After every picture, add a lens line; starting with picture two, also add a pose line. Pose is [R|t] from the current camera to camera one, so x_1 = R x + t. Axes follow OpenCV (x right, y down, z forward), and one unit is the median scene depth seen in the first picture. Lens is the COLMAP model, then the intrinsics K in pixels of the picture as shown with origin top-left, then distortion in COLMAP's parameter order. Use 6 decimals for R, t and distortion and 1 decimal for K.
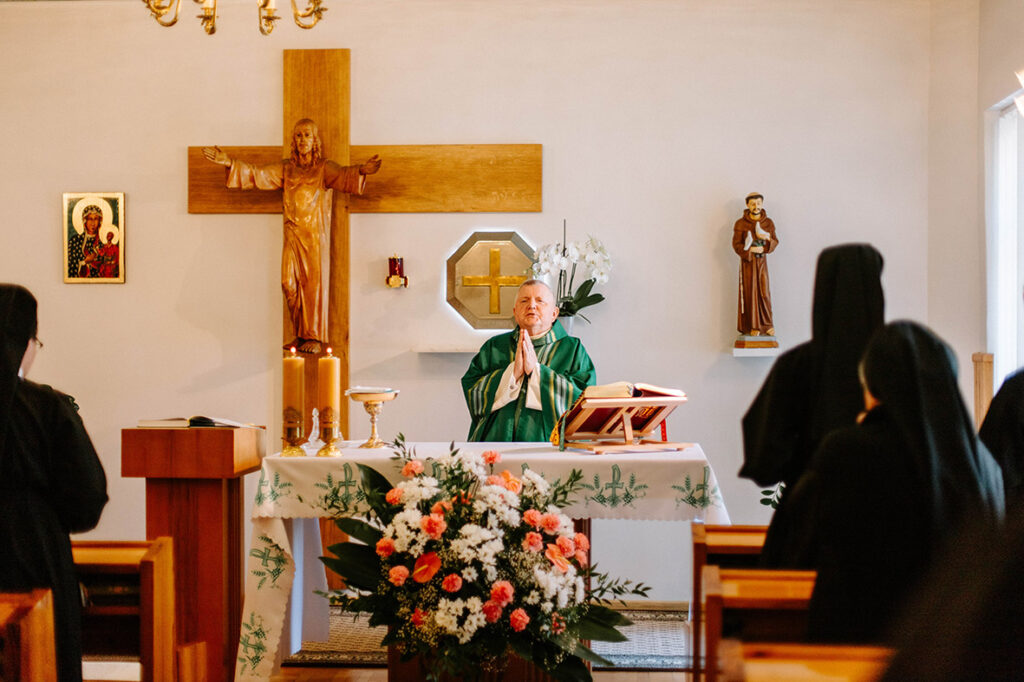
lens RADIAL K [[1465.1, 0, 512.0], [0, 1465.1, 341.0], [0, 0, 1]] dist [-0.022516, 0.035230]
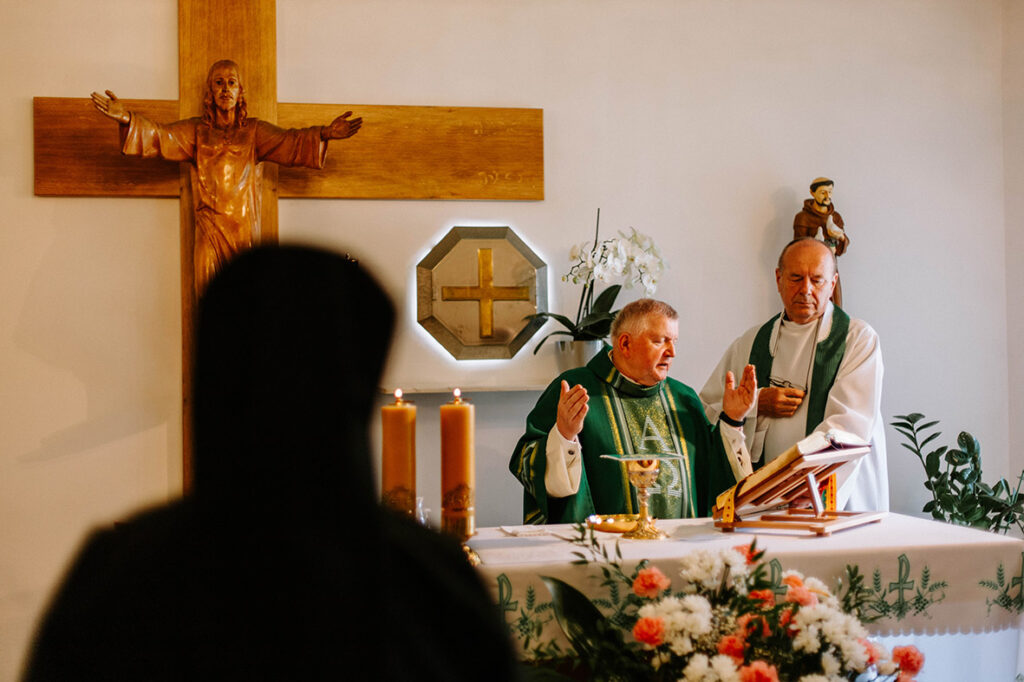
lens RADIAL K [[1465.1, 0, 512.0], [0, 1465.1, 341.0], [0, 0, 1]] dist [-0.022516, 0.035230]
pose [[0.957579, -0.012130, 0.287916, -0.210003], [0.019296, 0.999570, -0.022065, -0.000918], [-0.287525, 0.026685, 0.957401, 0.298267]]
